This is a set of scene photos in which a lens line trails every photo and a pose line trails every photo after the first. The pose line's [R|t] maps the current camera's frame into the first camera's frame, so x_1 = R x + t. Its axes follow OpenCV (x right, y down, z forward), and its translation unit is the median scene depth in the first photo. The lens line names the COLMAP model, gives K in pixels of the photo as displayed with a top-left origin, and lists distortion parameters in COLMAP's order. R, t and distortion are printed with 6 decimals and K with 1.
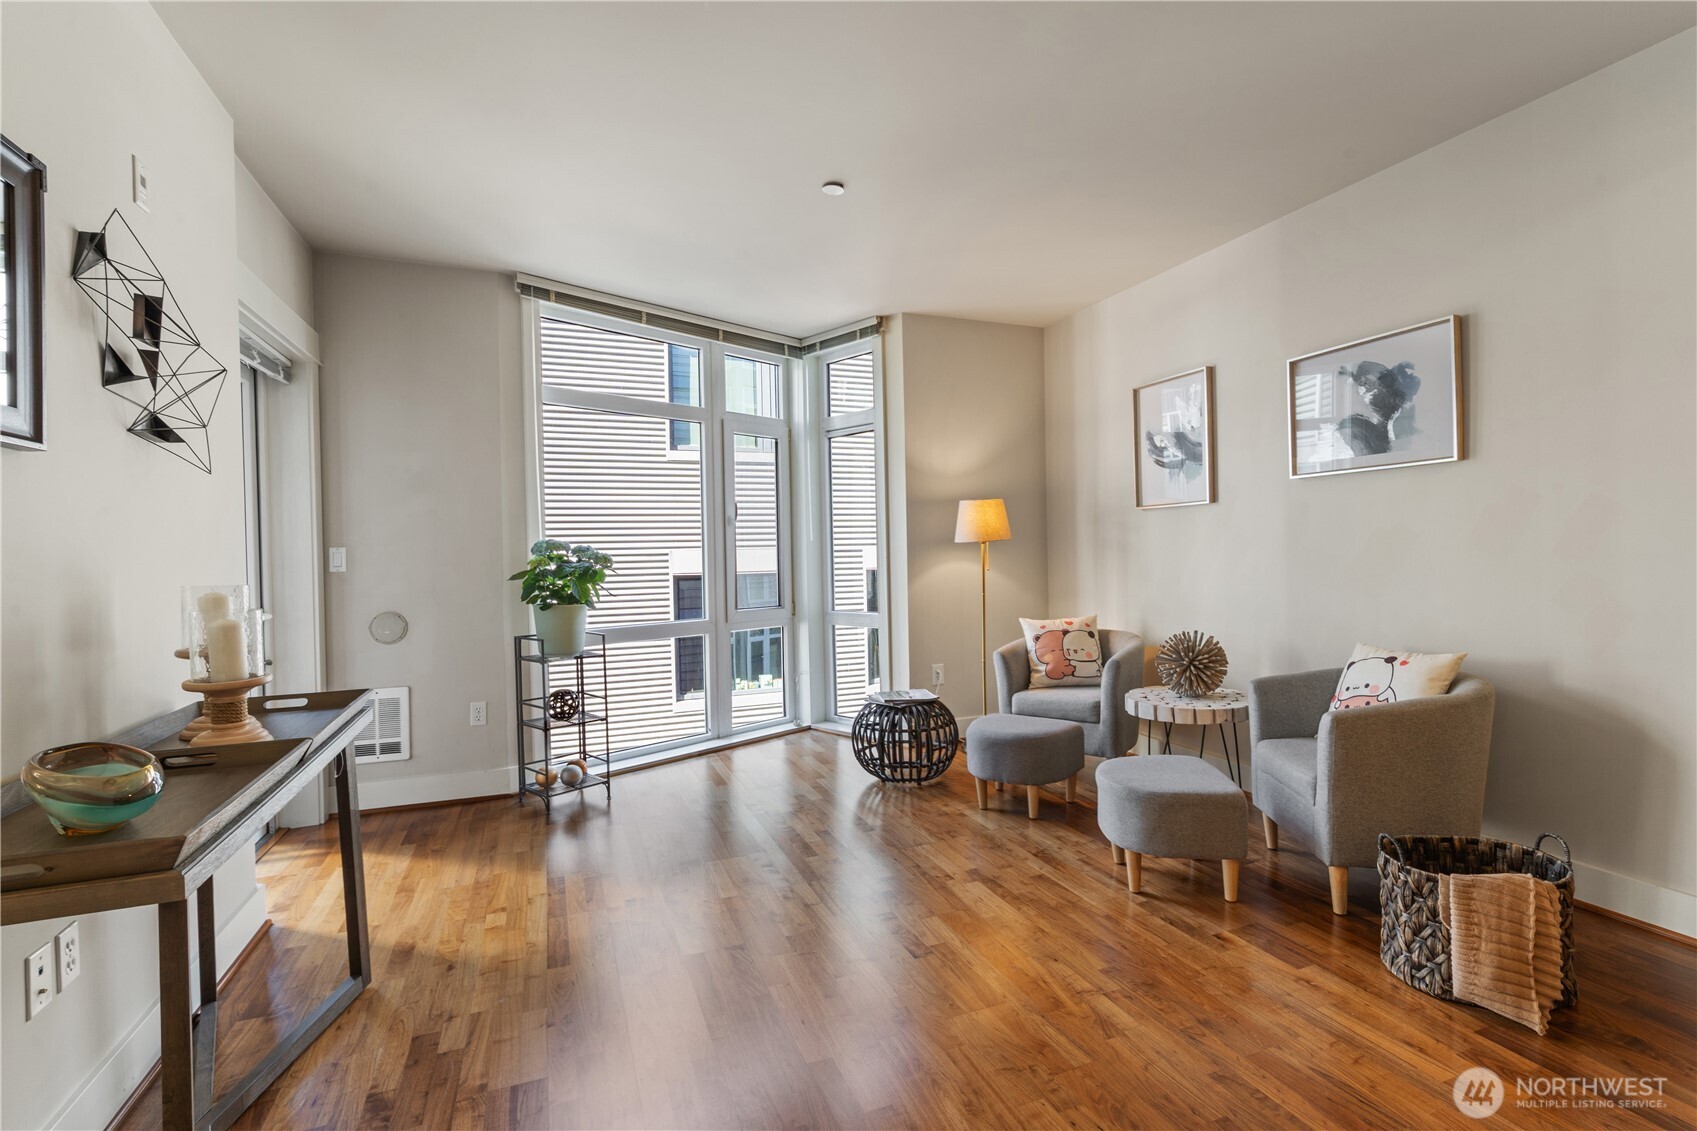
lens RADIAL K [[784.8, 0, 852.8], [0, 784.8, 565.7], [0, 0, 1]] dist [-0.000179, -0.000367]
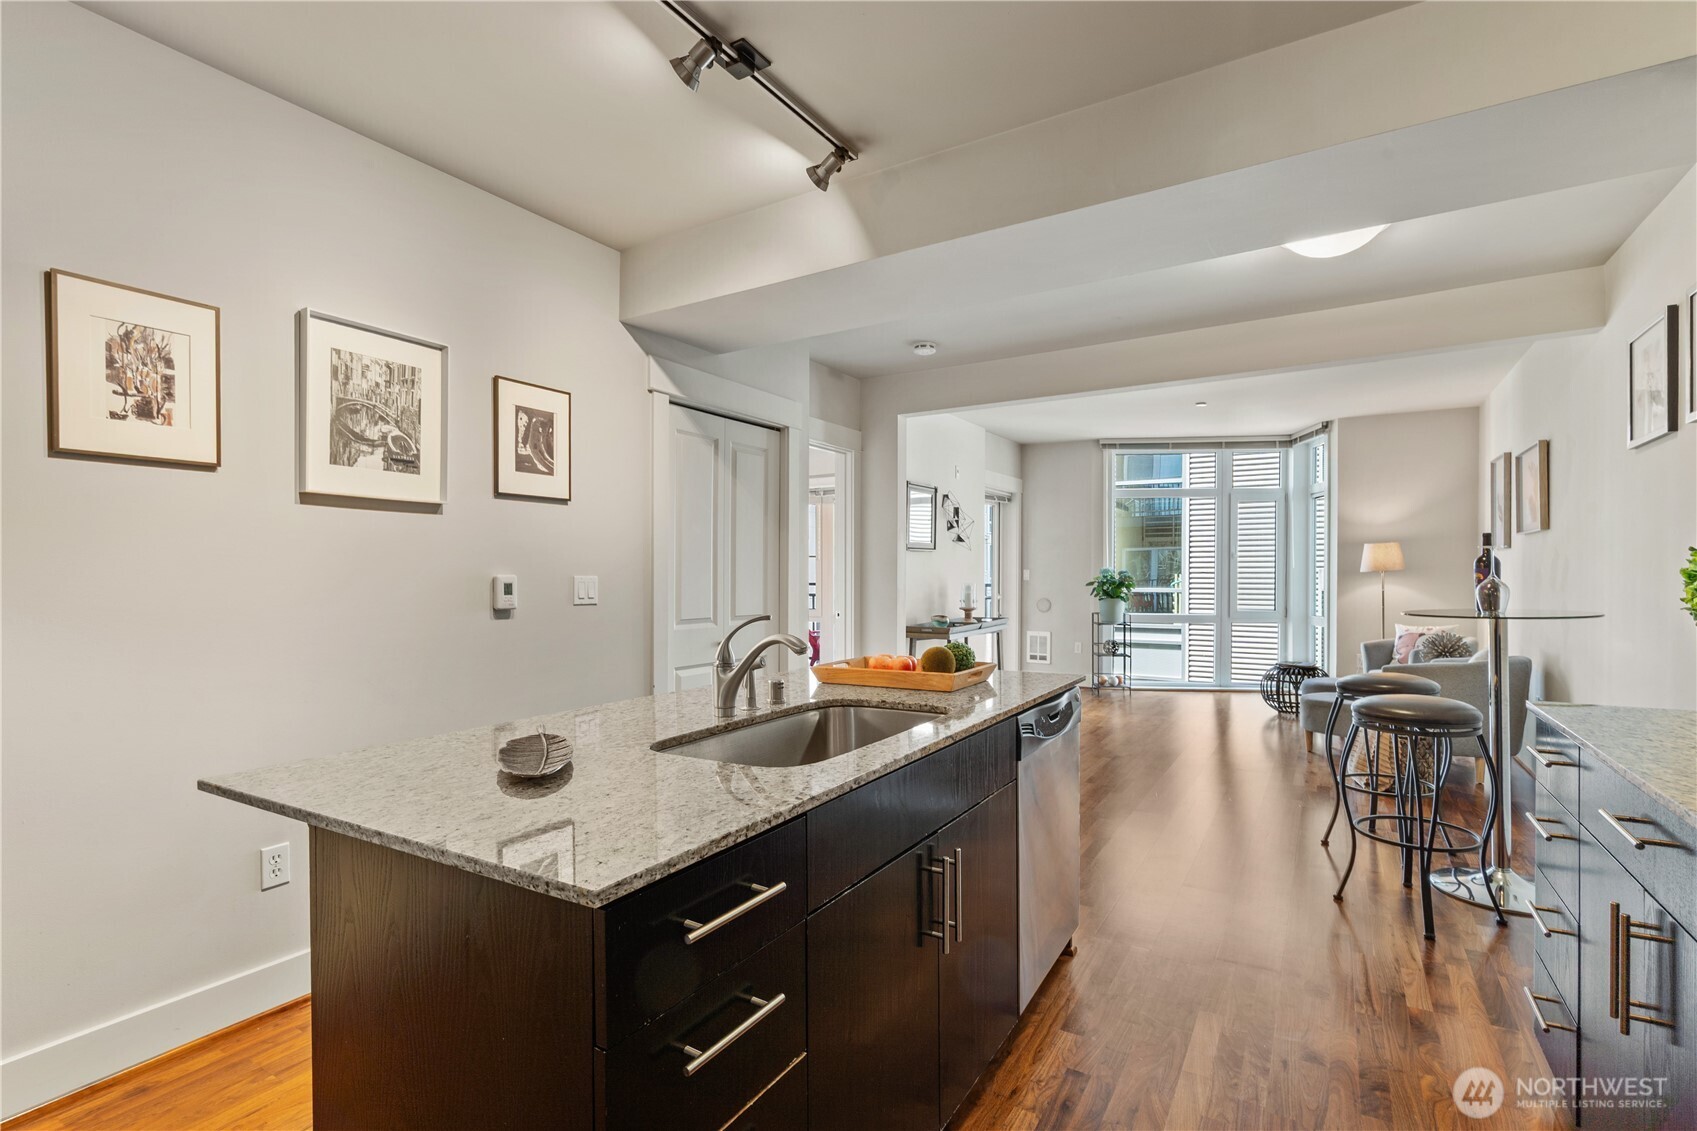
lens RADIAL K [[784.8, 0, 853.6], [0, 784.8, 583.9], [0, 0, 1]] dist [-0.000179, -0.000367]
pose [[0.601905, 0.031239, -0.797956, 0.832087], [-0.023667, 0.999493, 0.021277, -0.016261], [0.798217, 0.006079, 0.602340, -0.760354]]
